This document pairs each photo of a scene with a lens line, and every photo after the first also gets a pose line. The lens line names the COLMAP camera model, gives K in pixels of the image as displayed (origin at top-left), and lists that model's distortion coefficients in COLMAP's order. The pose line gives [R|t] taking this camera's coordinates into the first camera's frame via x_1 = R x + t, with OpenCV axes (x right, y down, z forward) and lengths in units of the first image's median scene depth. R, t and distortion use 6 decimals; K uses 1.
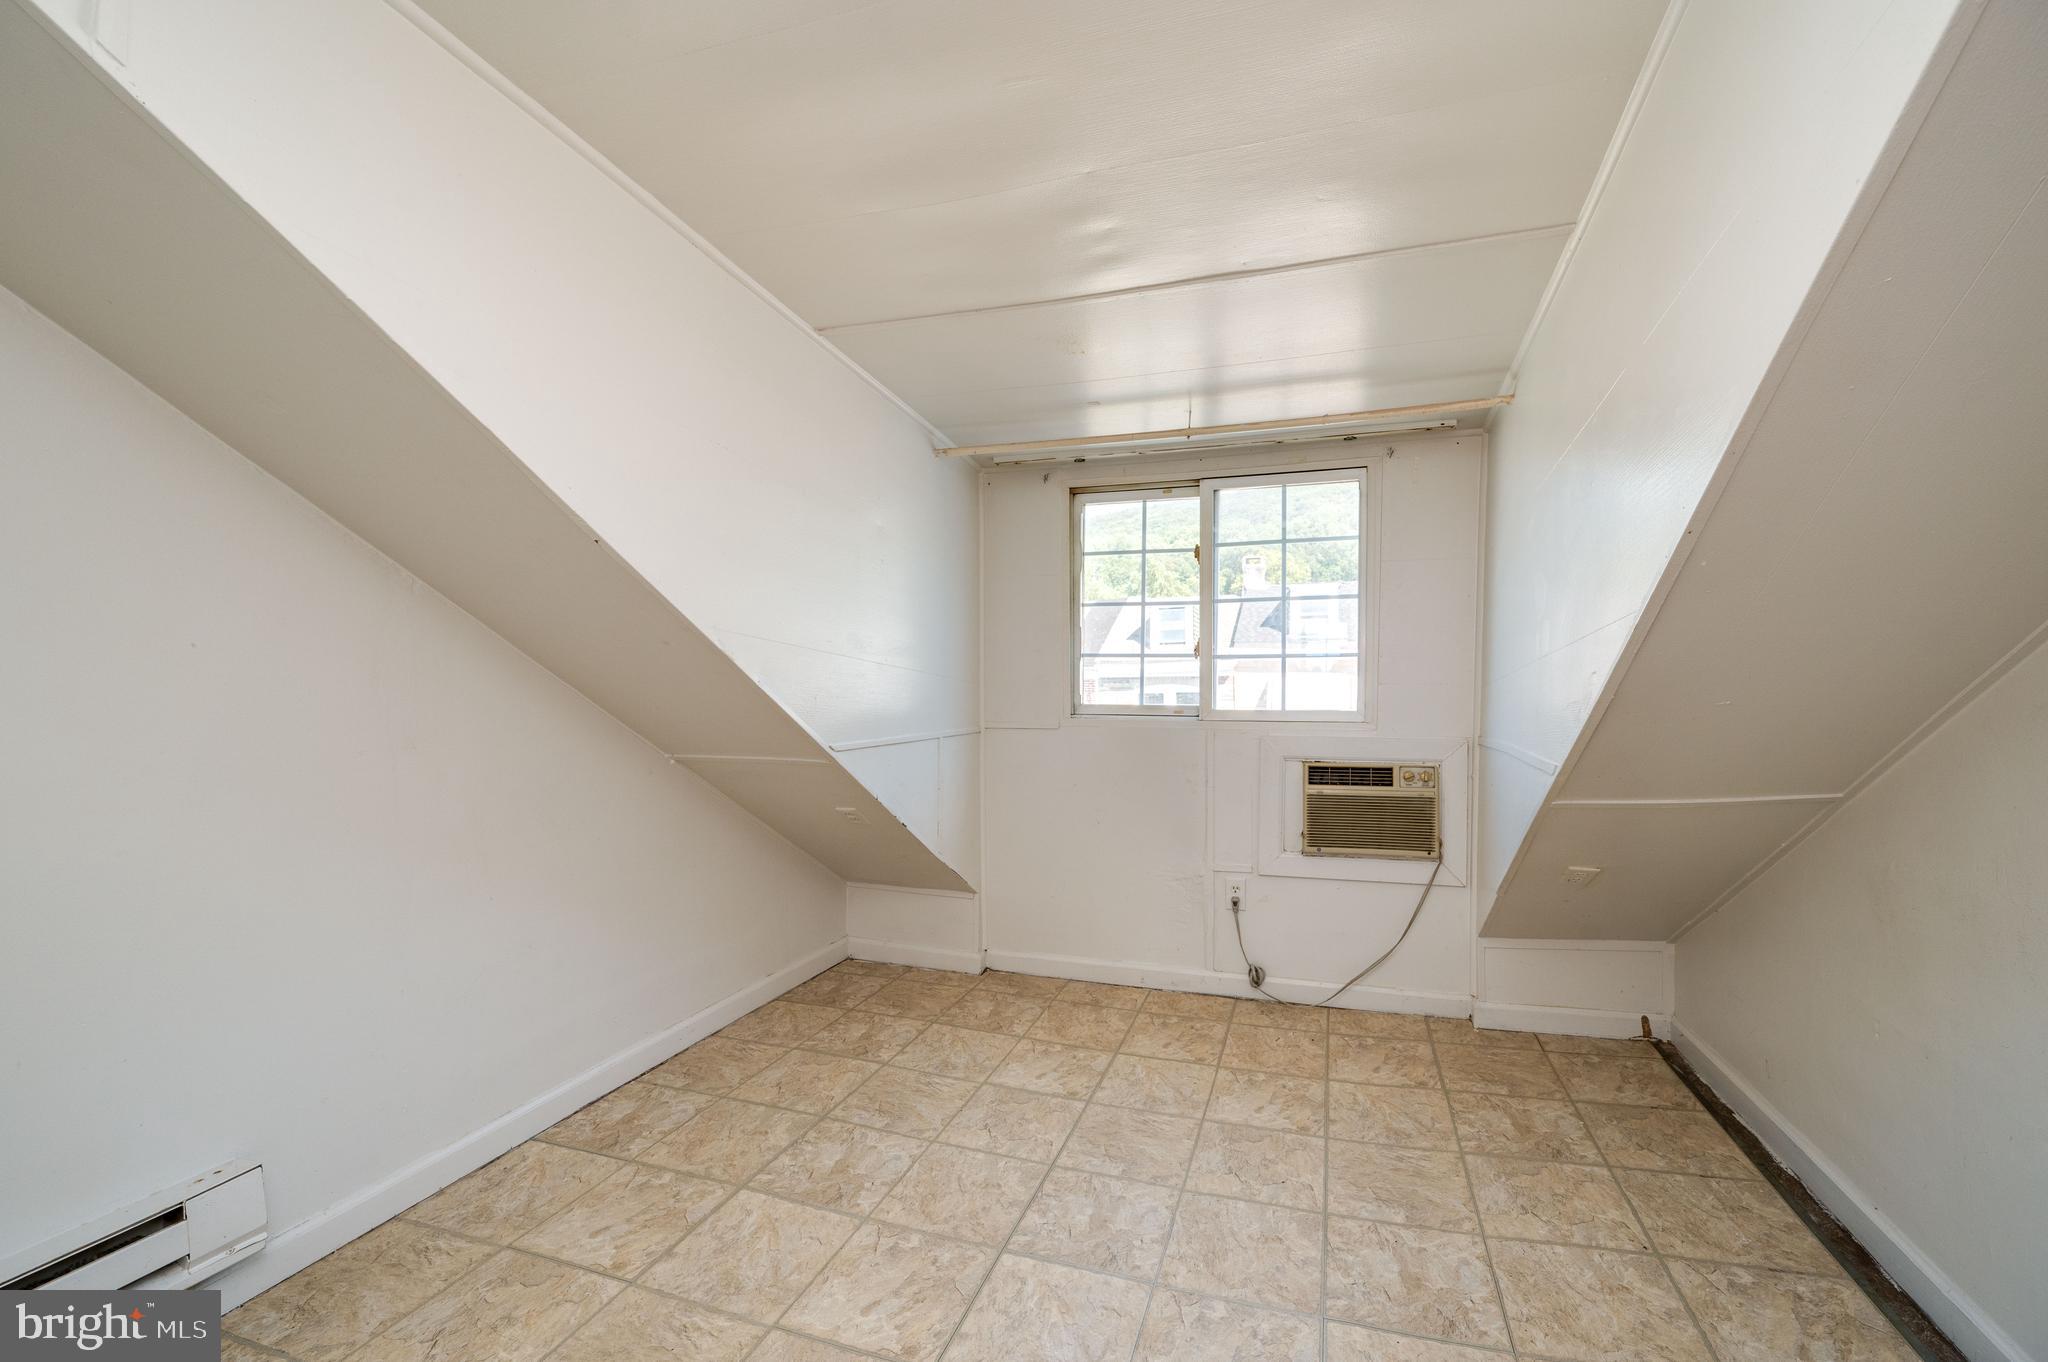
lens RADIAL K [[904.7, 0, 1024.0], [0, 904.7, 681.0], [0, 0, 1]] dist [-0.000539, -0.000352]
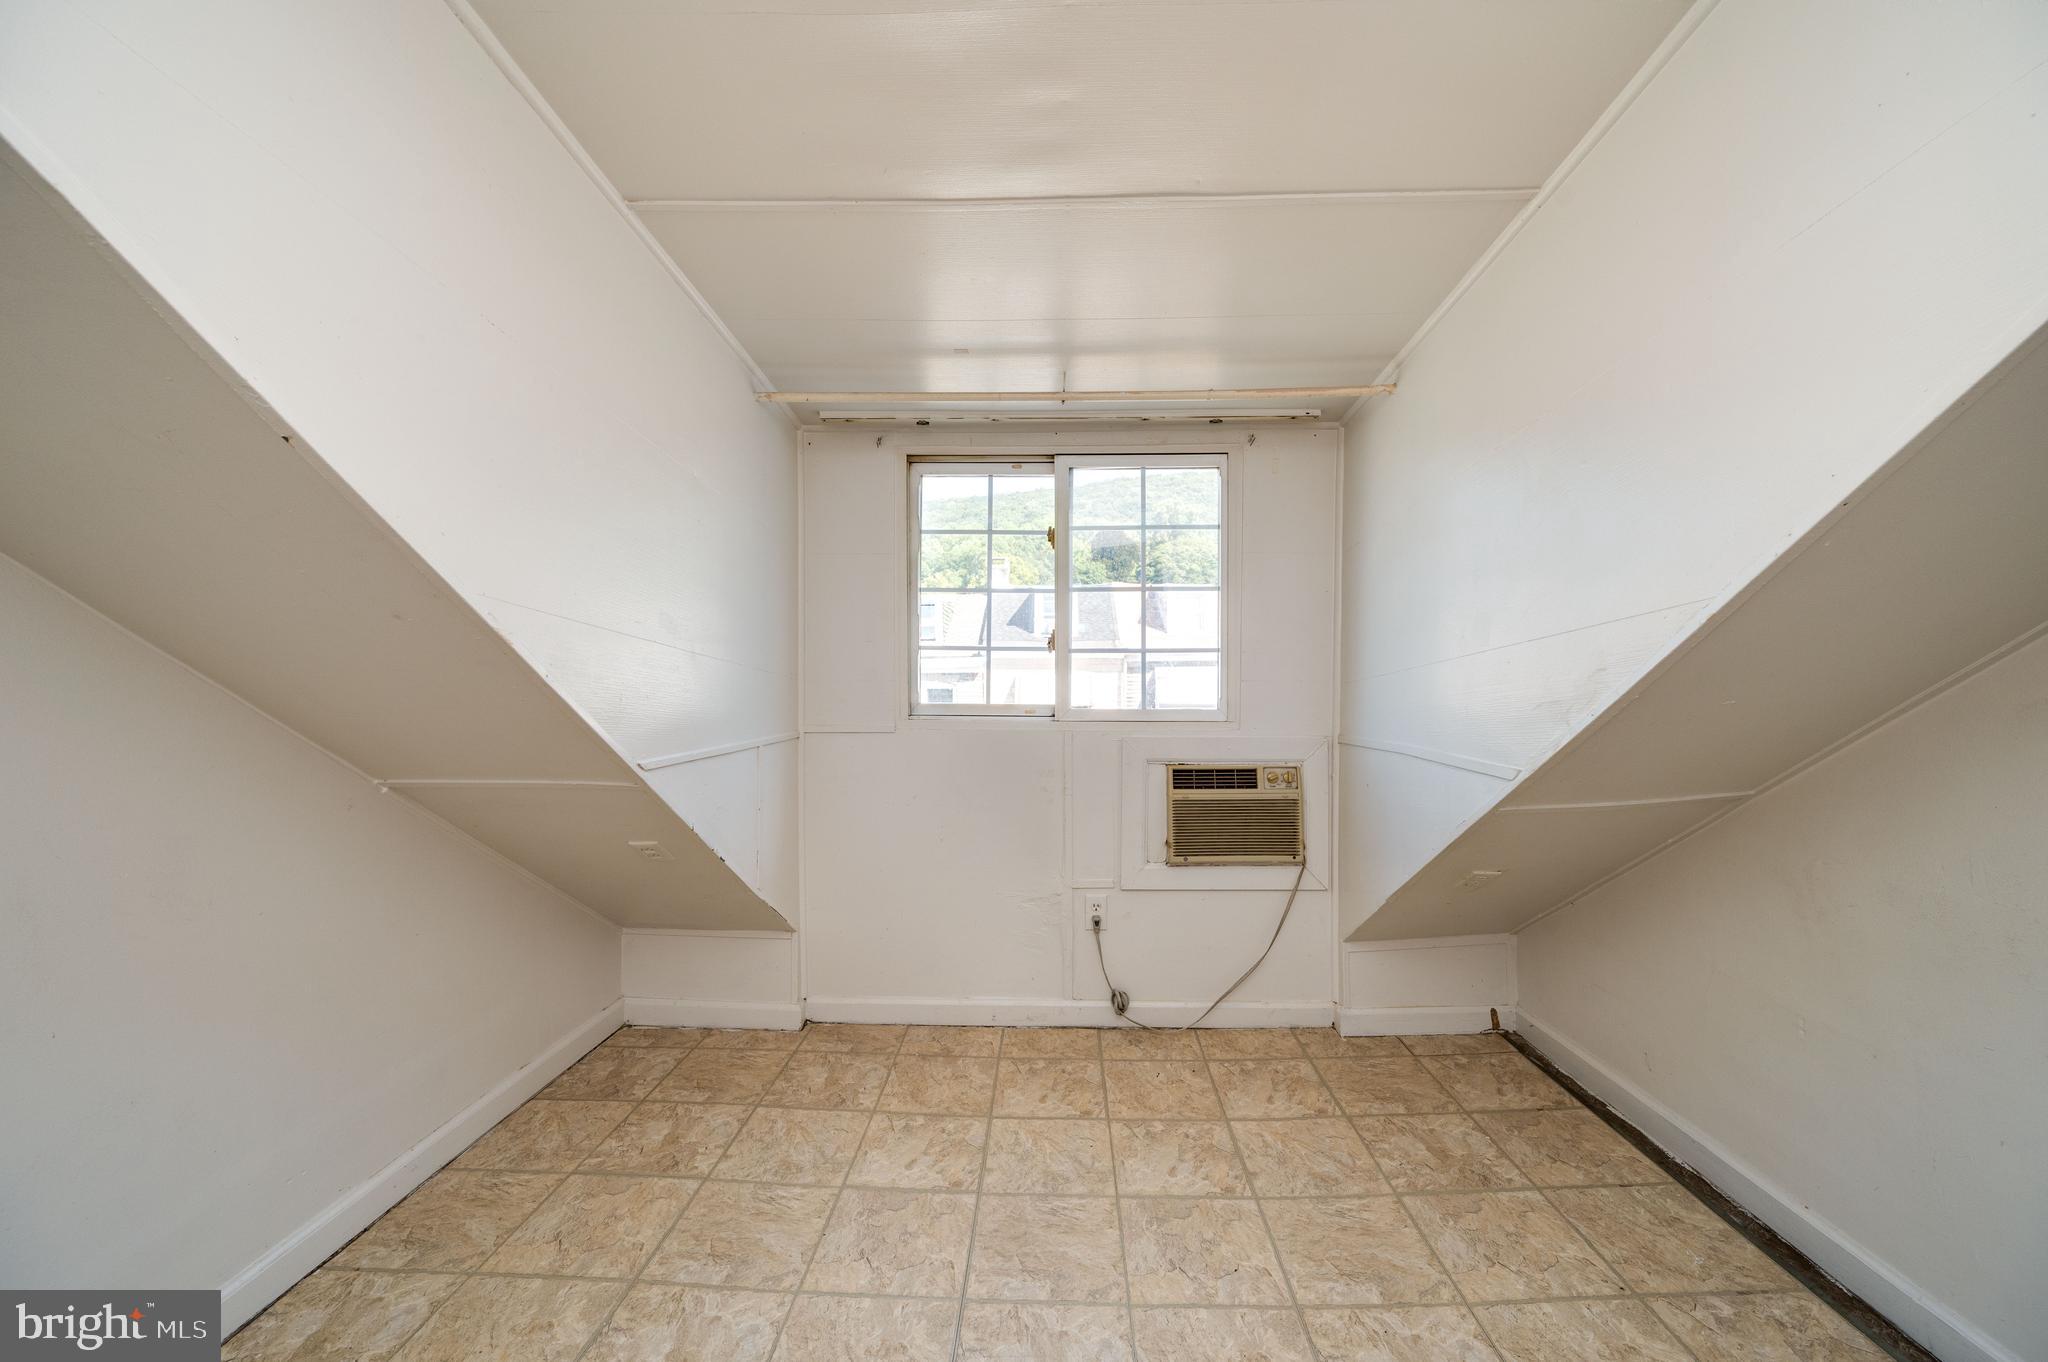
lens RADIAL K [[892.4, 0, 1024.4], [0, 892.4, 666.8], [0, 0, 1]] dist [-0.002182, -0.000681]
pose [[0.958112, 0.006460, 0.286320, -0.106054], [-0.003139, 0.999922, -0.012057, 0.000289], [-0.286376, 0.010653, 0.958058, 0.184405]]
